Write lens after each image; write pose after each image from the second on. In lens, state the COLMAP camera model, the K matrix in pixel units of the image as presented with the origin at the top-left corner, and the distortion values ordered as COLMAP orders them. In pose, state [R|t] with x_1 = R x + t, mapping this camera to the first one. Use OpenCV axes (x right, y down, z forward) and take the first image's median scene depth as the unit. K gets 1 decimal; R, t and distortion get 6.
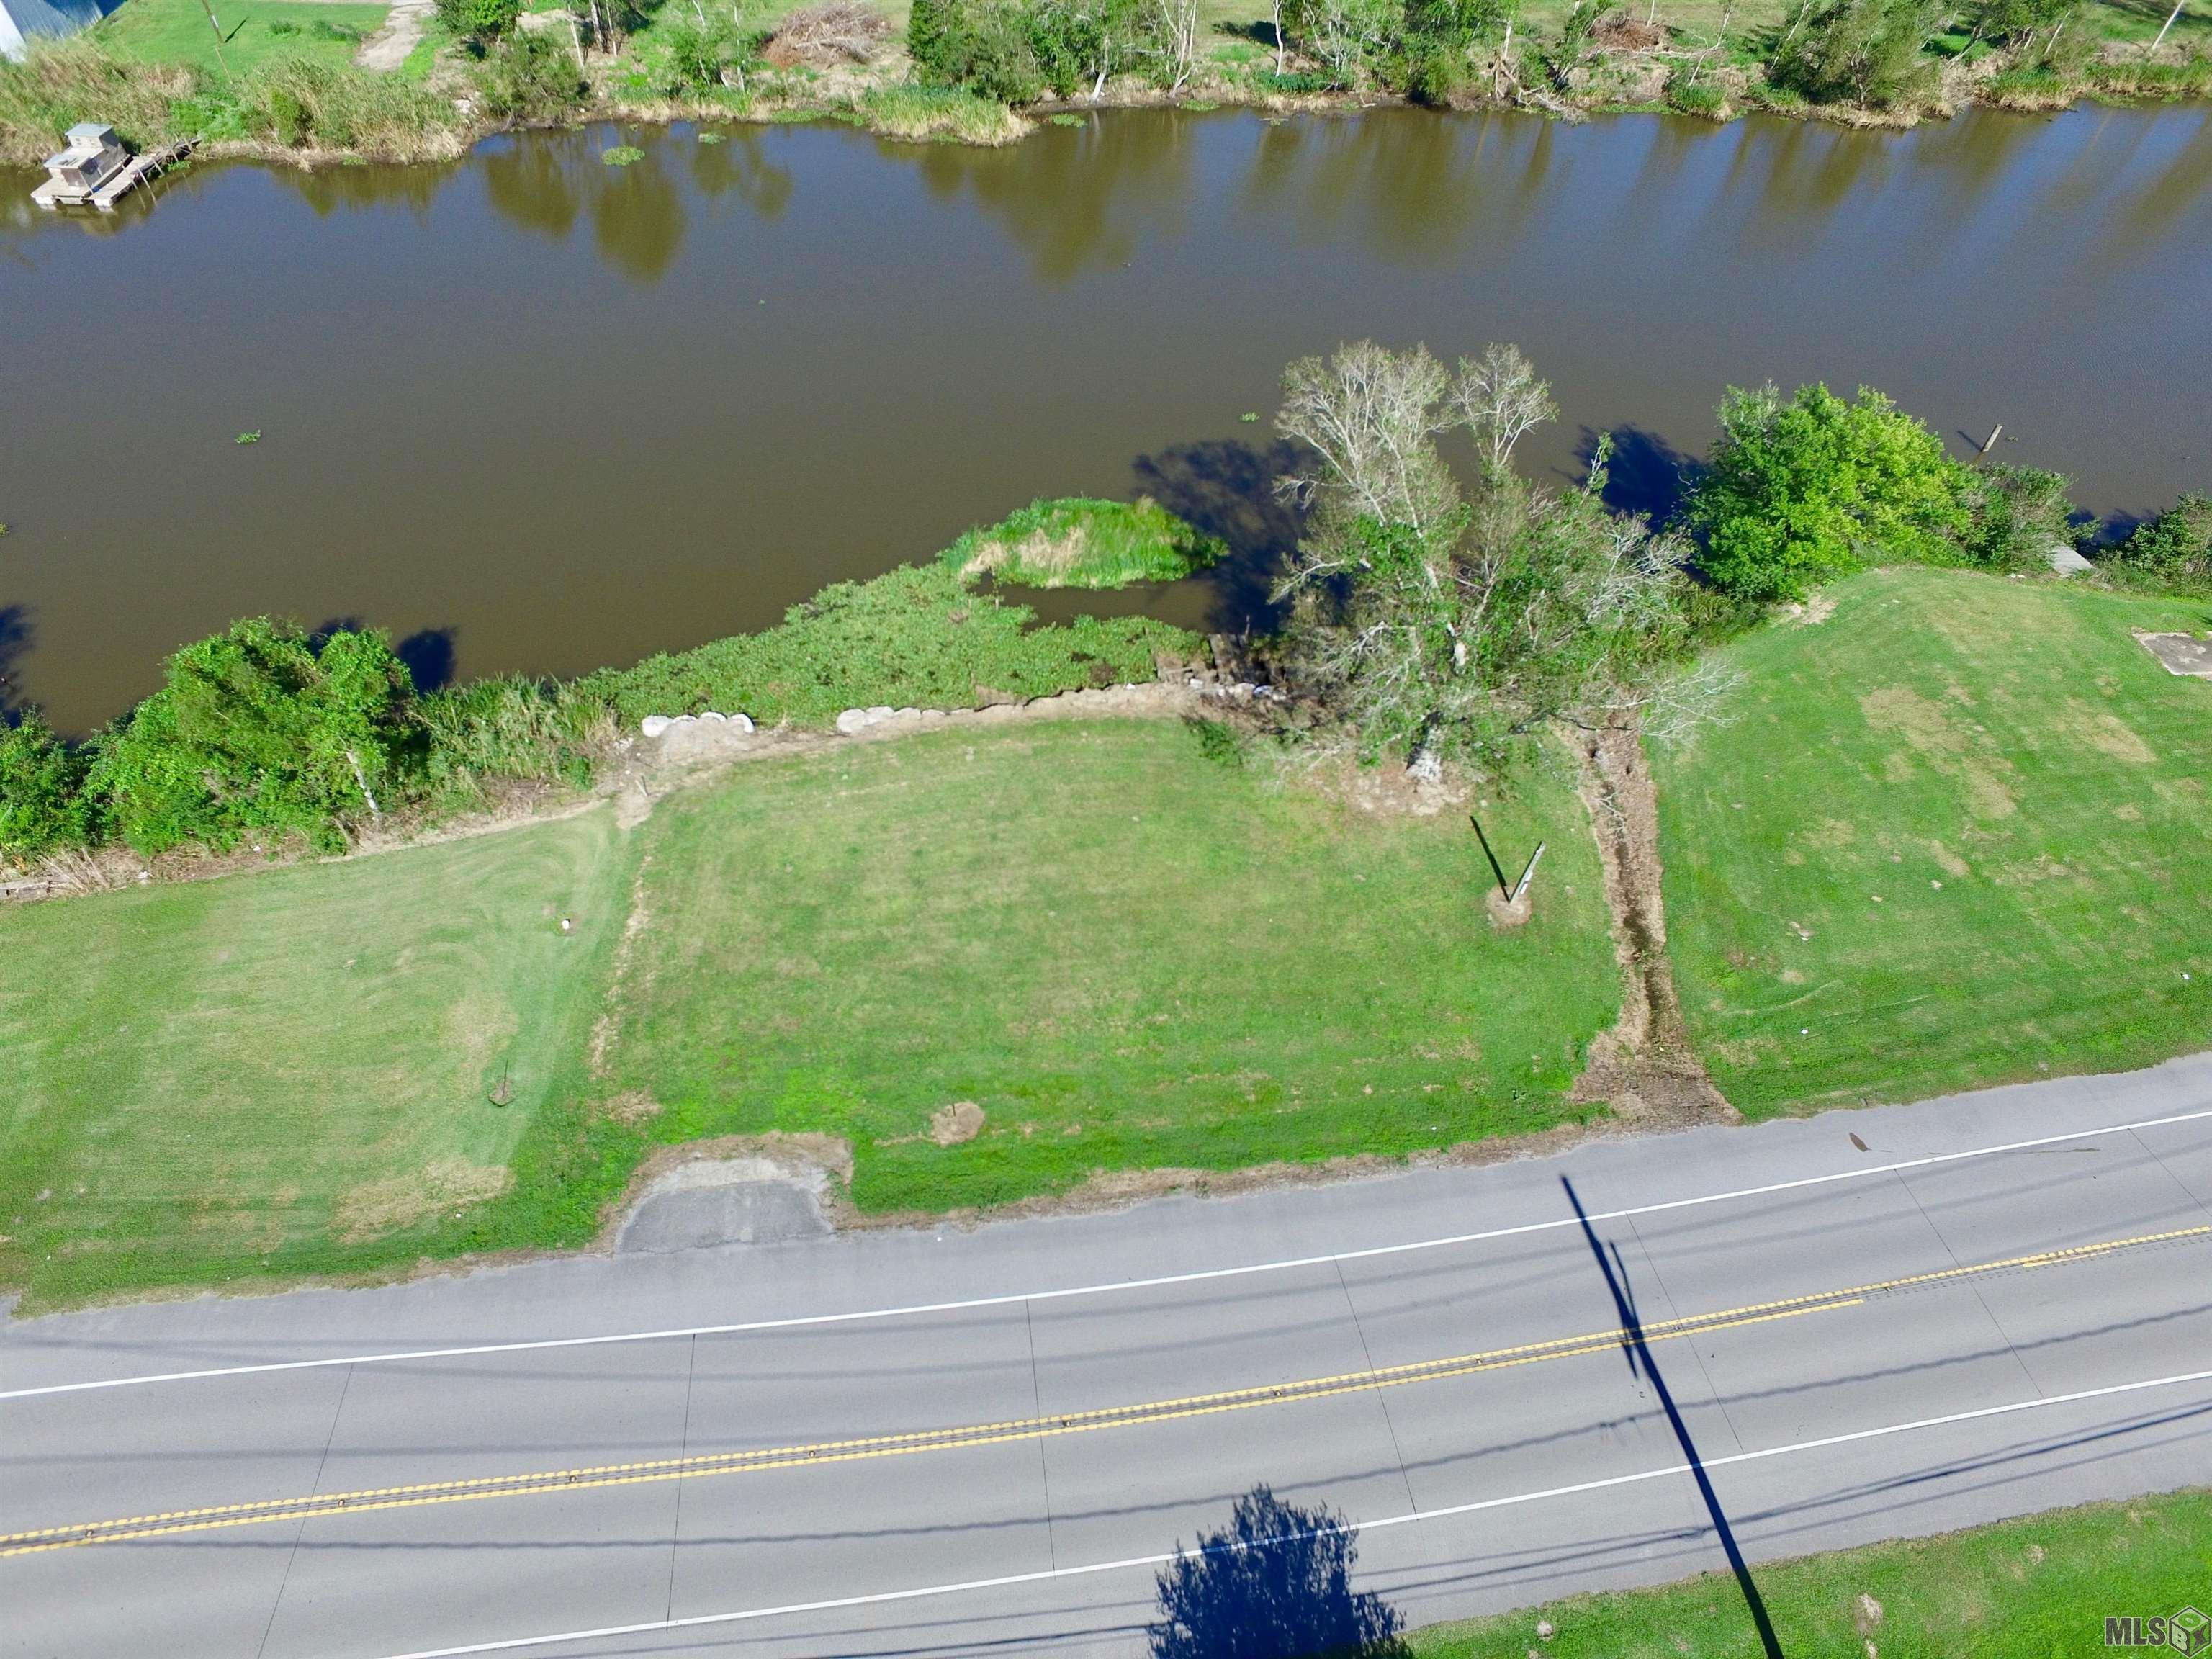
lens RADIAL K [[1285.3, 0, 1089.8], [0, 1285.3, 822.6], [0, 0, 1]] dist [-0.119618, 0.086372]
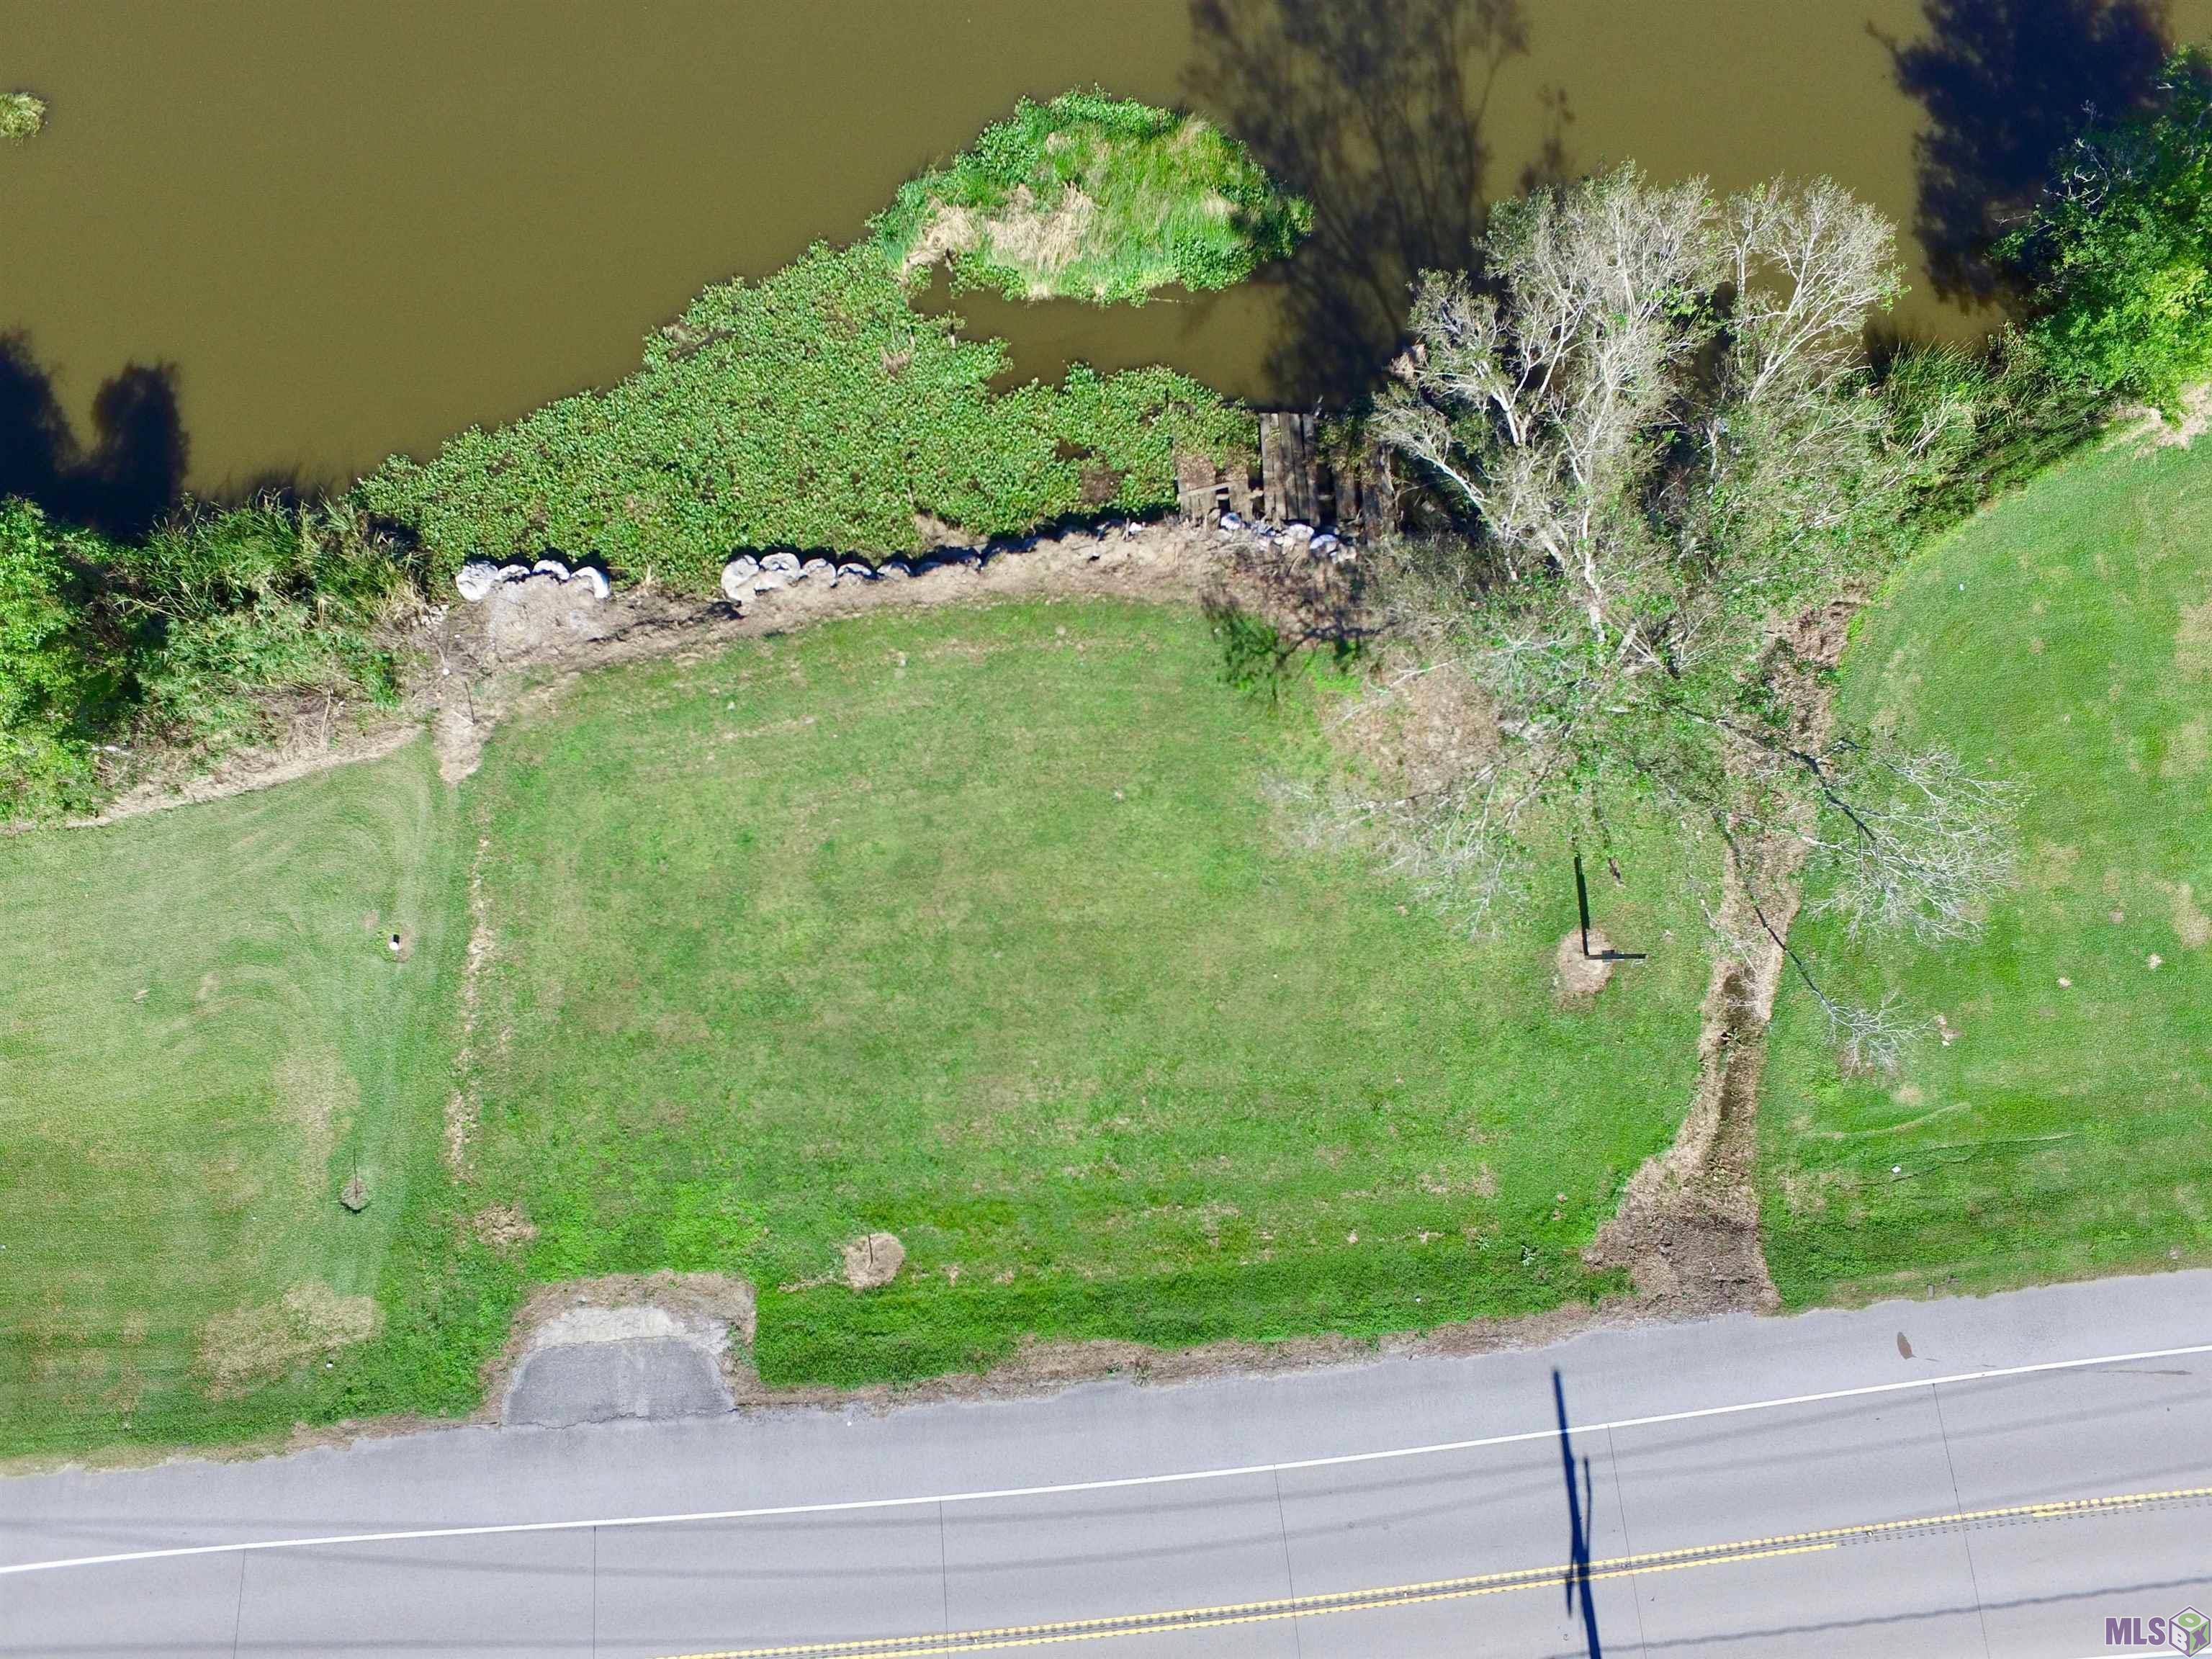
lens RADIAL K [[1285.3, 0, 1089.8], [0, 1285.3, 822.6], [0, 0, 1]] dist [-0.119618, 0.086372]
pose [[0.997850, 0.062915, -0.018356, 0.037986], [-0.041436, 0.822631, 0.567064, -0.466552], [0.050777, -0.565084, 0.823469, 0.423430]]
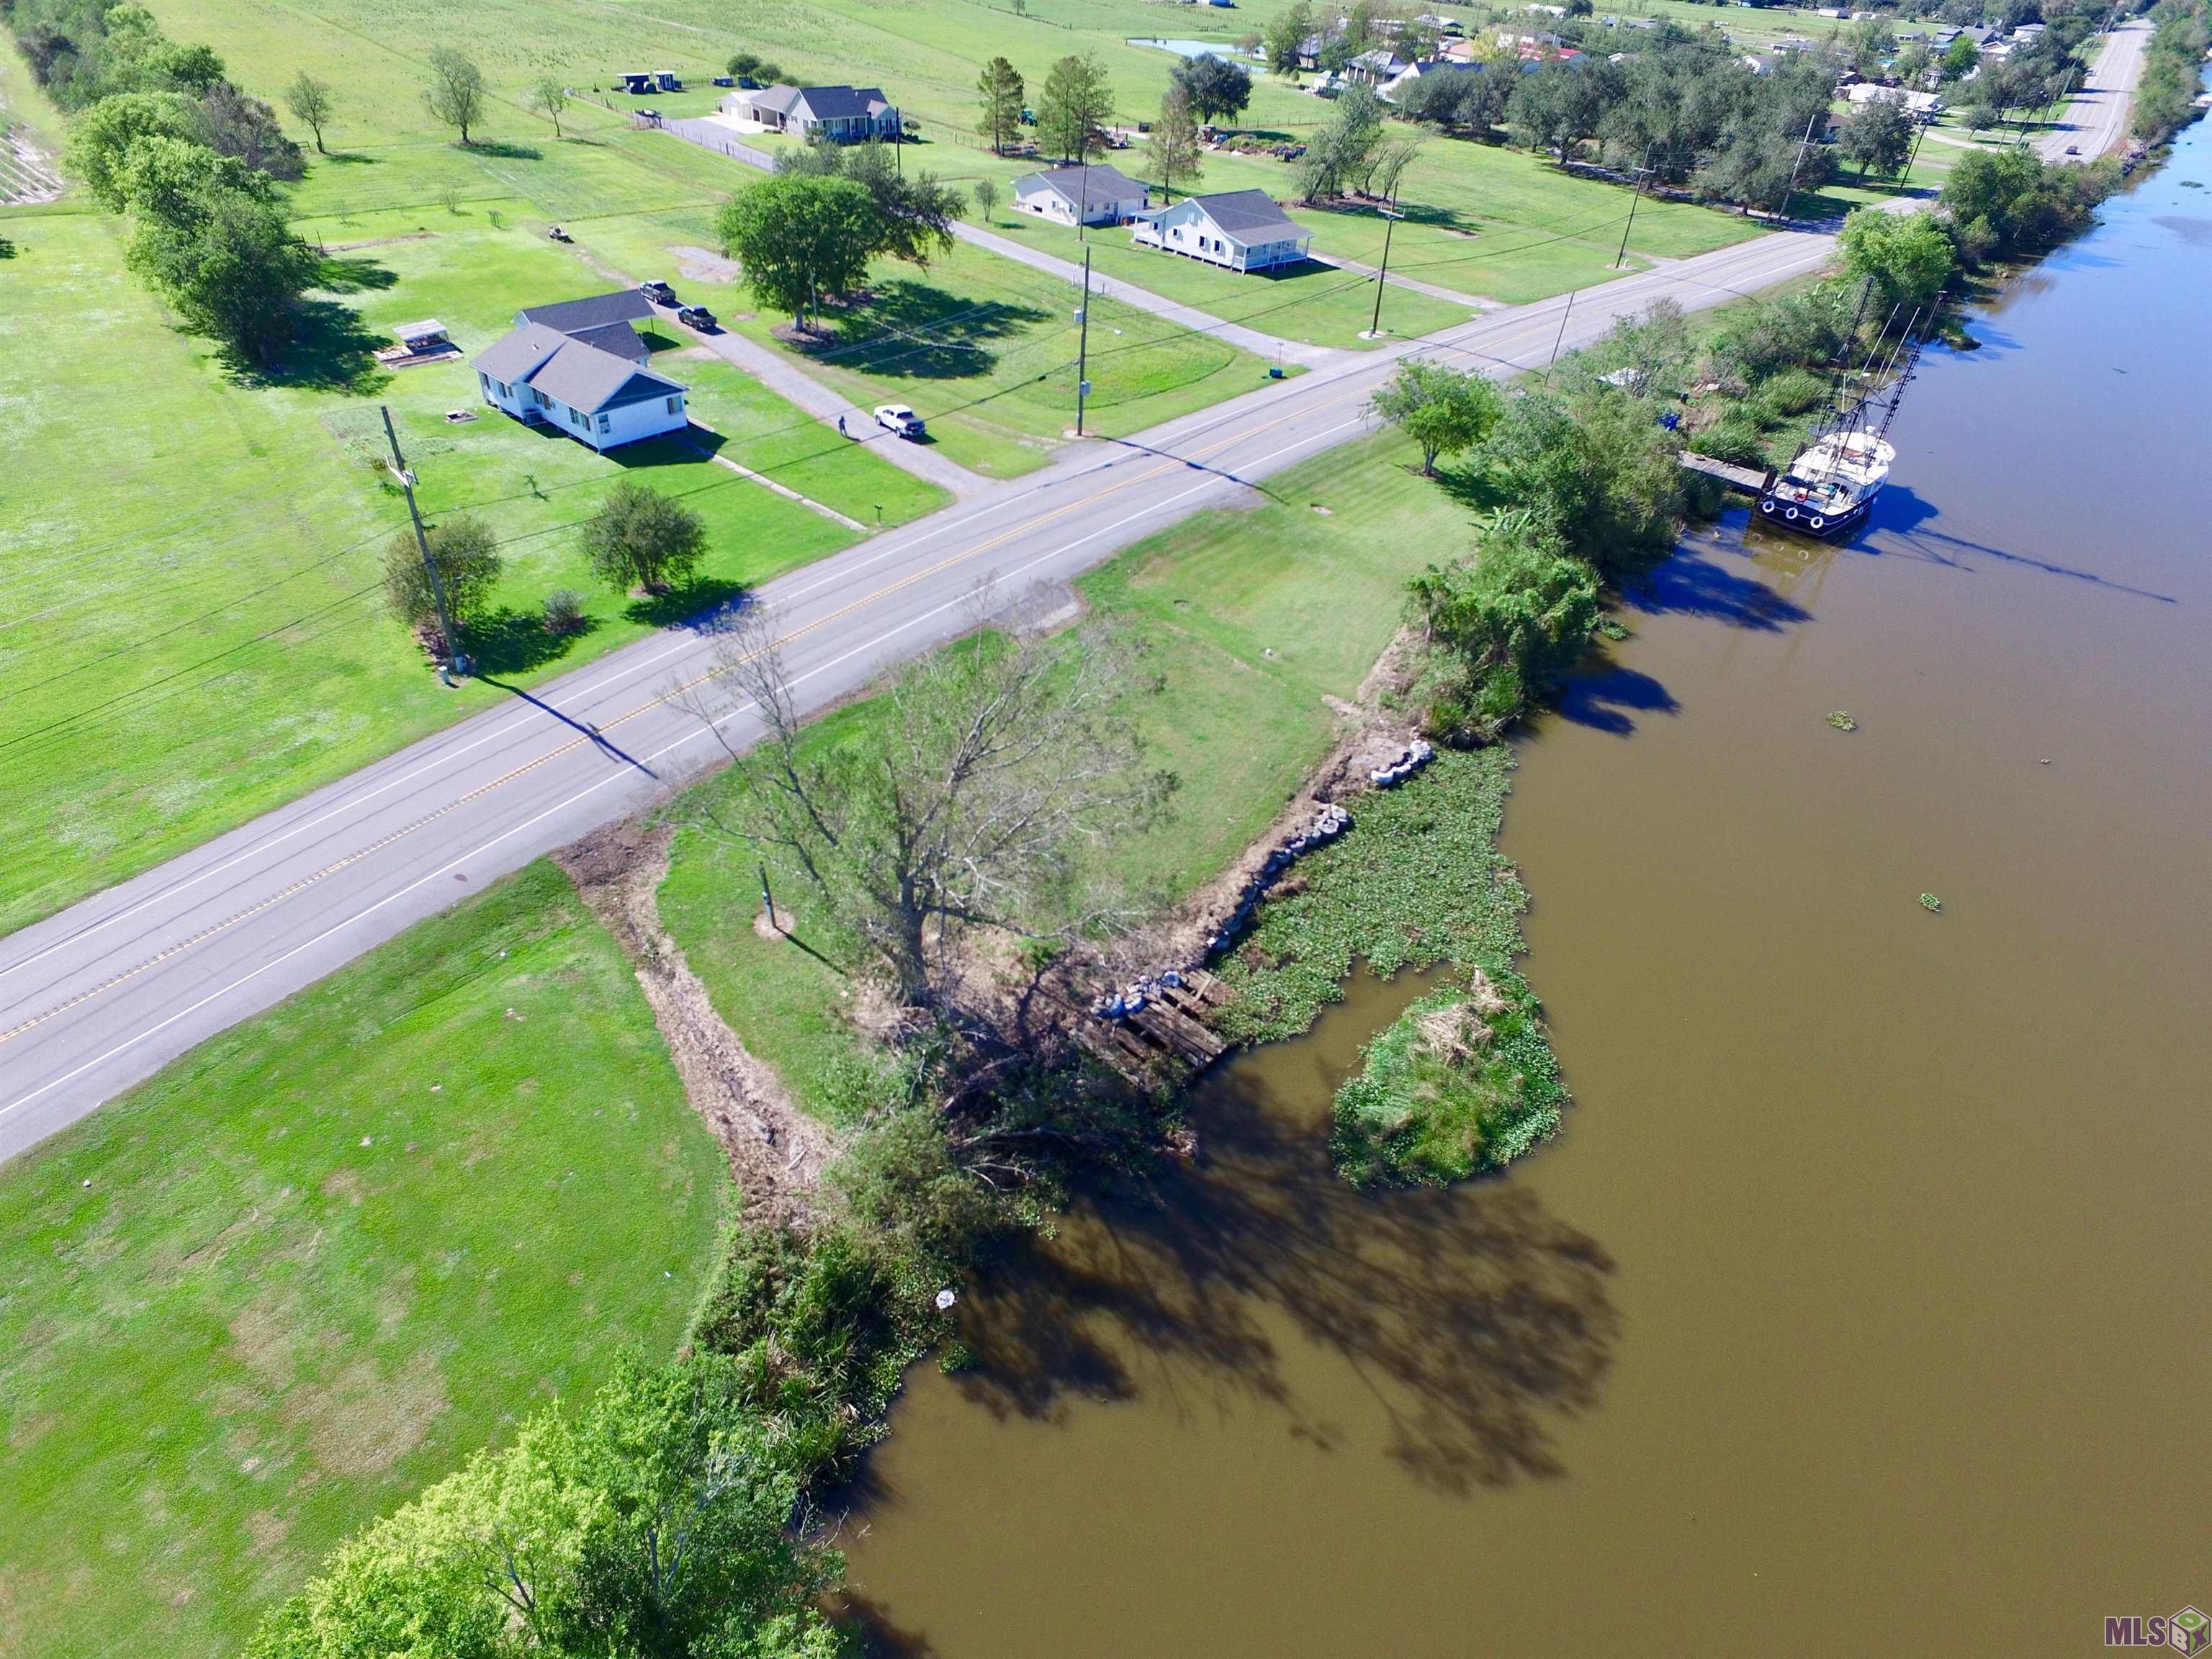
lens RADIAL K [[1285.3, 0, 1089.8], [0, 1285.3, 822.6], [0, 0, 1]] dist [-0.119618, 0.086372]
pose [[-0.720952, 0.358946, -0.592778, 0.827016], [-0.557927, 0.206708, 0.803734, -1.098965], [0.411029, 0.910181, 0.051240, 1.050892]]
